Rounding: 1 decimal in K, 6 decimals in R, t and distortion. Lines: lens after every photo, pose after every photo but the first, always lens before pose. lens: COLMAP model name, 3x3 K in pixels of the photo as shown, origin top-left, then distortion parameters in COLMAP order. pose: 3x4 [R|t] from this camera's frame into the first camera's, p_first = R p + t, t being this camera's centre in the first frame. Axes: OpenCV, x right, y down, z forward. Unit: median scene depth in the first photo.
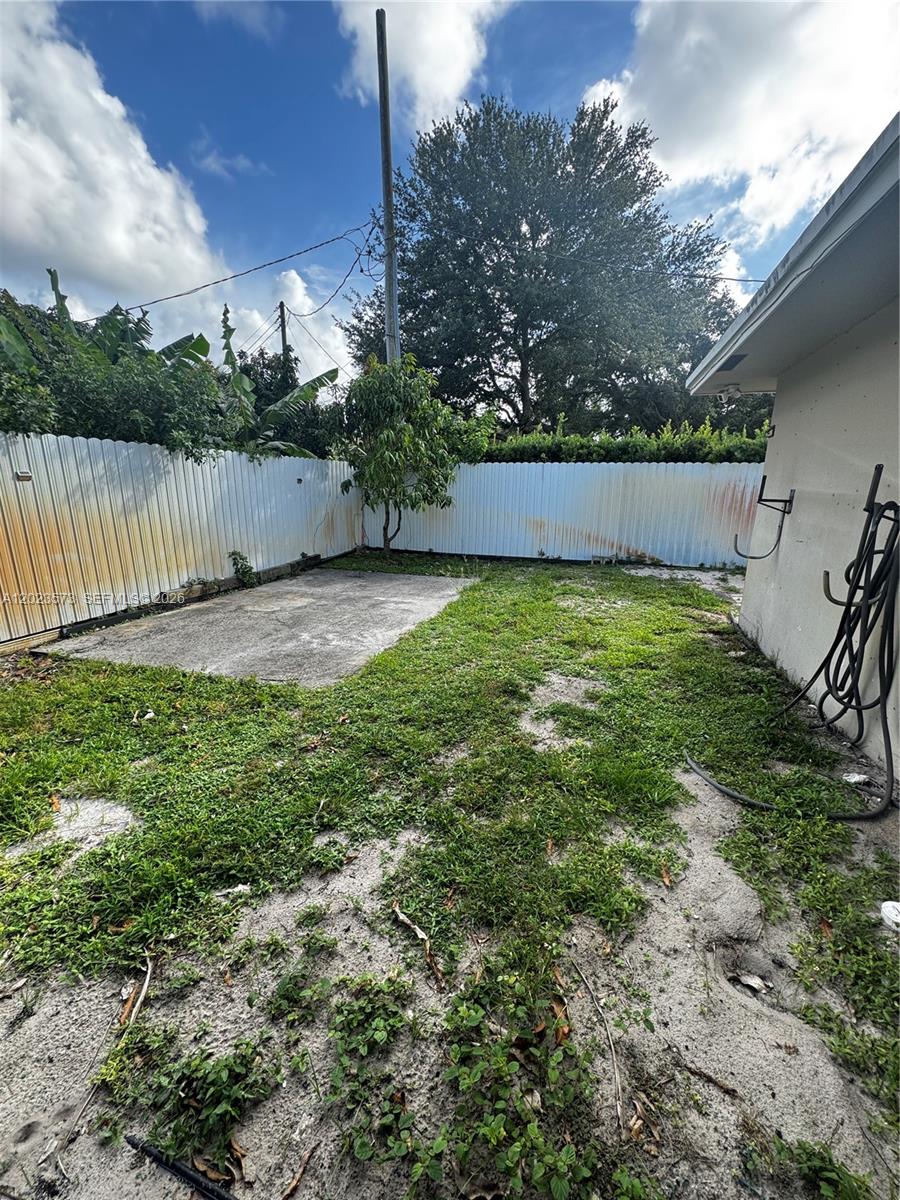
lens RADIAL K [[478.2, 0, 444.8], [0, 478.2, 599.2], [0, 0, 1]] dist [-0.001907, -0.000455]
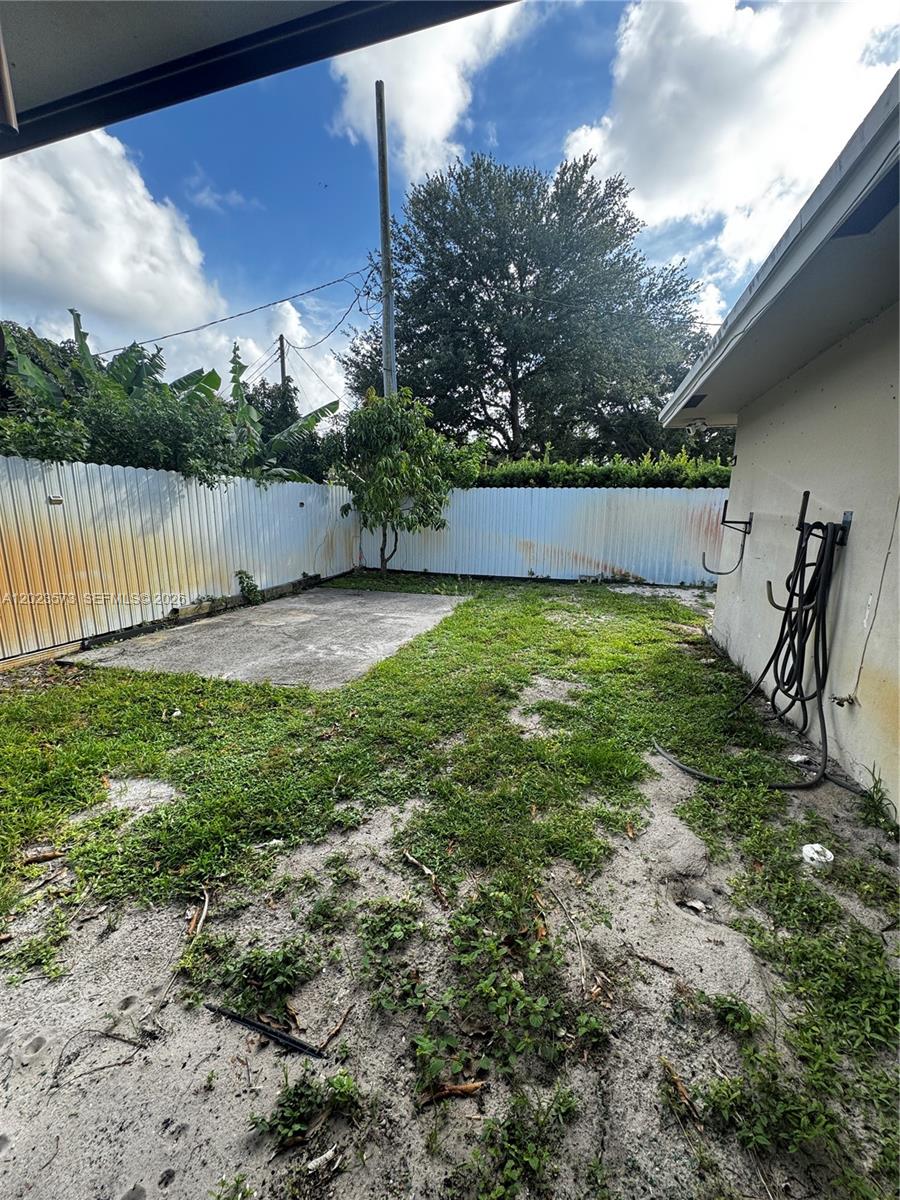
lens RADIAL K [[483.4, 0, 450.0], [0, 483.4, 600.0], [0, 0, 1]] dist [0.000494, -0.008294]
pose [[0.999650, -0.004428, 0.026065, -0.009593], [0.005682, 0.998820, -0.048236, 0.030407], [-0.025821, 0.048367, 0.998496, -0.119712]]
